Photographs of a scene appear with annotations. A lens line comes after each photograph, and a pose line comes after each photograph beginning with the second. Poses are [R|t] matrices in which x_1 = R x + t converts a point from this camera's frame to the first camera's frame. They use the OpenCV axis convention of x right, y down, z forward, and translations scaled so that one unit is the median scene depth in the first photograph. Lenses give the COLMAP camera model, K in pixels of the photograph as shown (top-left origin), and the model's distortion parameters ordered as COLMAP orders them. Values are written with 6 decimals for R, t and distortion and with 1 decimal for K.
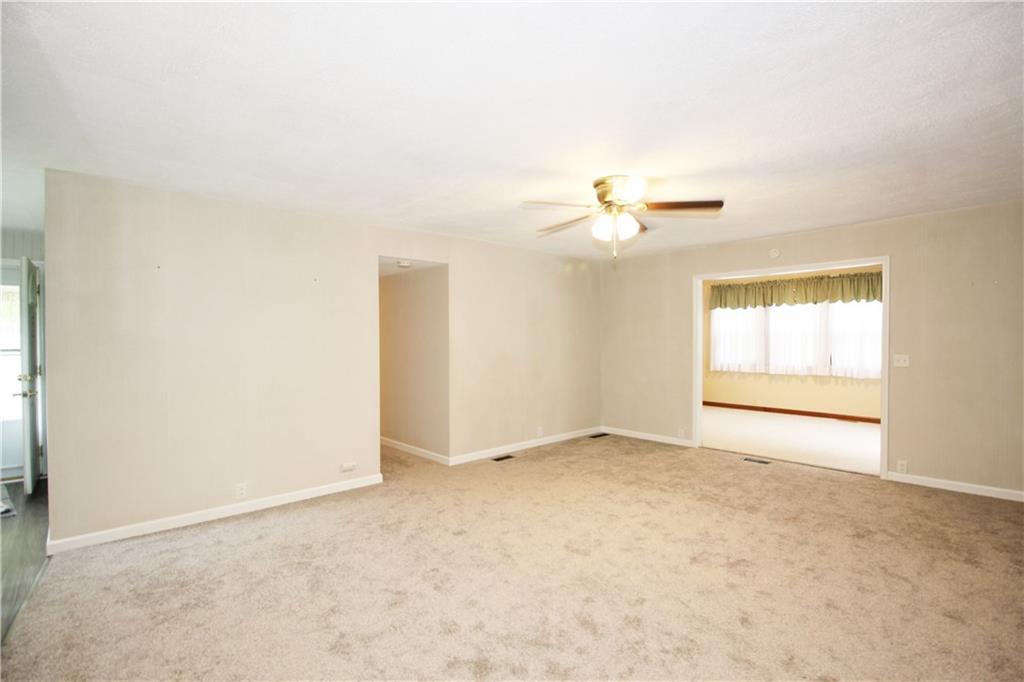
lens RADIAL K [[473.6, 0, 493.0], [0, 473.6, 343.6], [0, 0, 1]] dist [-0.010148, -0.007032]
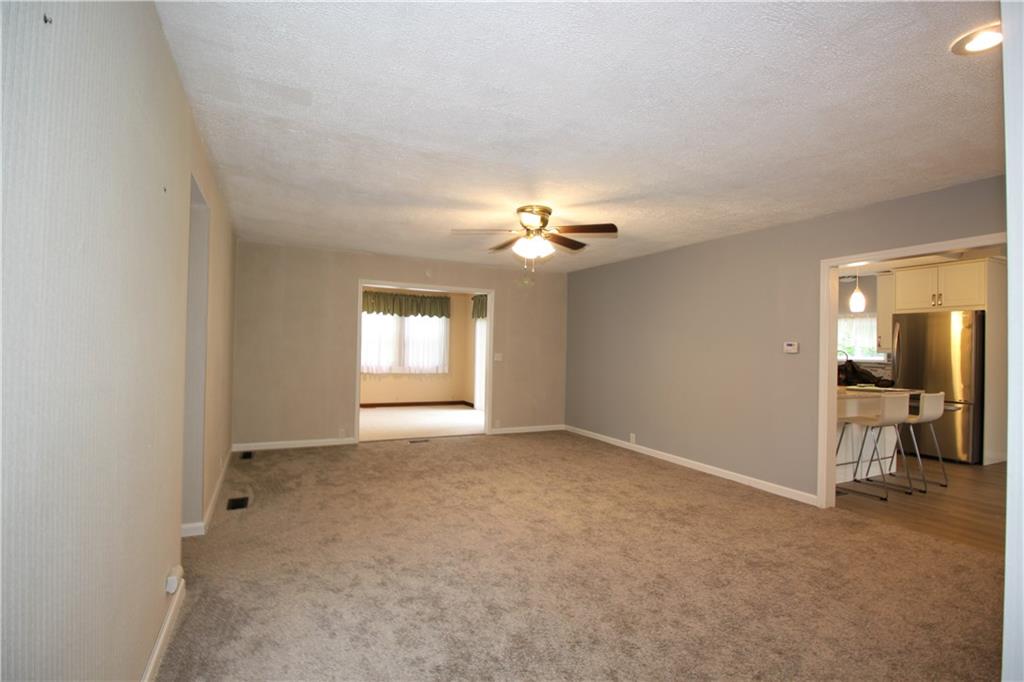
lens RADIAL K [[473.6, 0, 511.9], [0, 473.6, 347.0], [0, 0, 1]] dist [-0.010148, -0.007032]
pose [[0.288204, 0.011208, 0.957503, -0.597081], [-0.010699, 0.999907, -0.008484, 0.013771], [-0.957509, -0.007800, 0.288297, 0.461360]]
